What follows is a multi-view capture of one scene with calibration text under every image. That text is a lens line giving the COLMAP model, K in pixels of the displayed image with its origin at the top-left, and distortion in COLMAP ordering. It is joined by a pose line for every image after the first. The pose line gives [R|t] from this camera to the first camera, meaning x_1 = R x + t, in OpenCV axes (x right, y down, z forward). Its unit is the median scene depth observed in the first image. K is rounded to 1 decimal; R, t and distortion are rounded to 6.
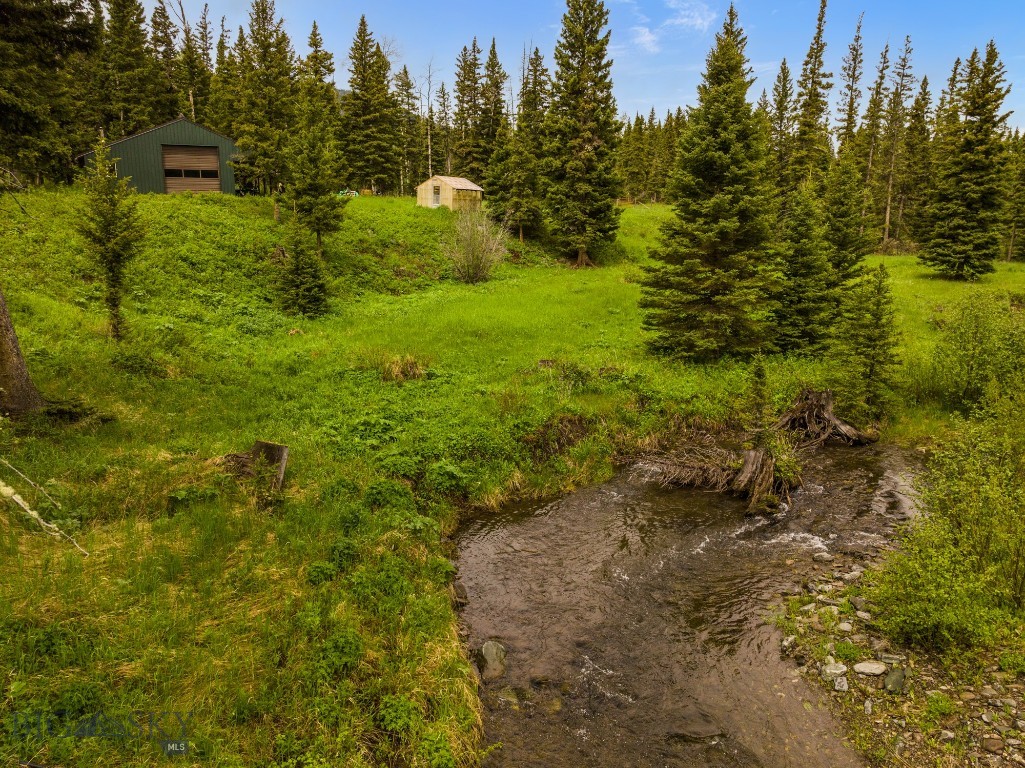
lens RADIAL K [[719.1, 0, 513.9], [0, 719.1, 387.3], [0, 0, 1]] dist [-0.011635, -0.002501]
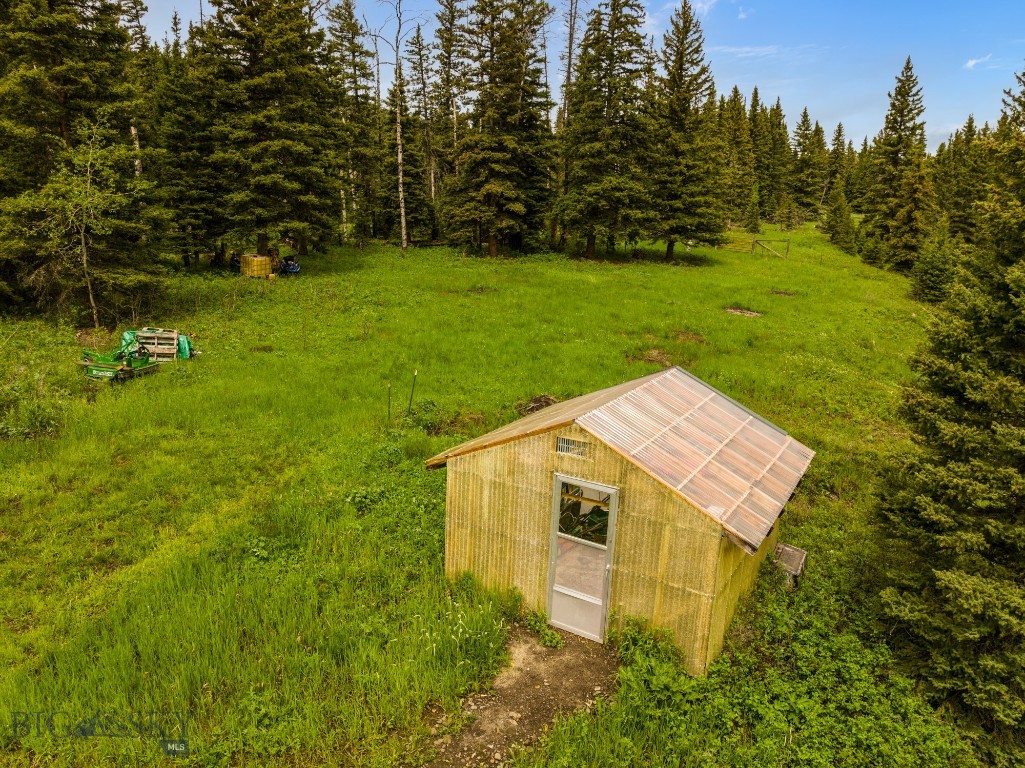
lens RADIAL K [[719.1, 0, 511.7], [0, 719.1, 380.2], [0, 0, 1]] dist [-0.011635, -0.002501]
pose [[0.997320, -0.015203, 0.071559, -0.080103], [0.014503, 0.999842, 0.010291, -0.183032], [-0.071704, -0.009225, 0.997383, 0.510606]]
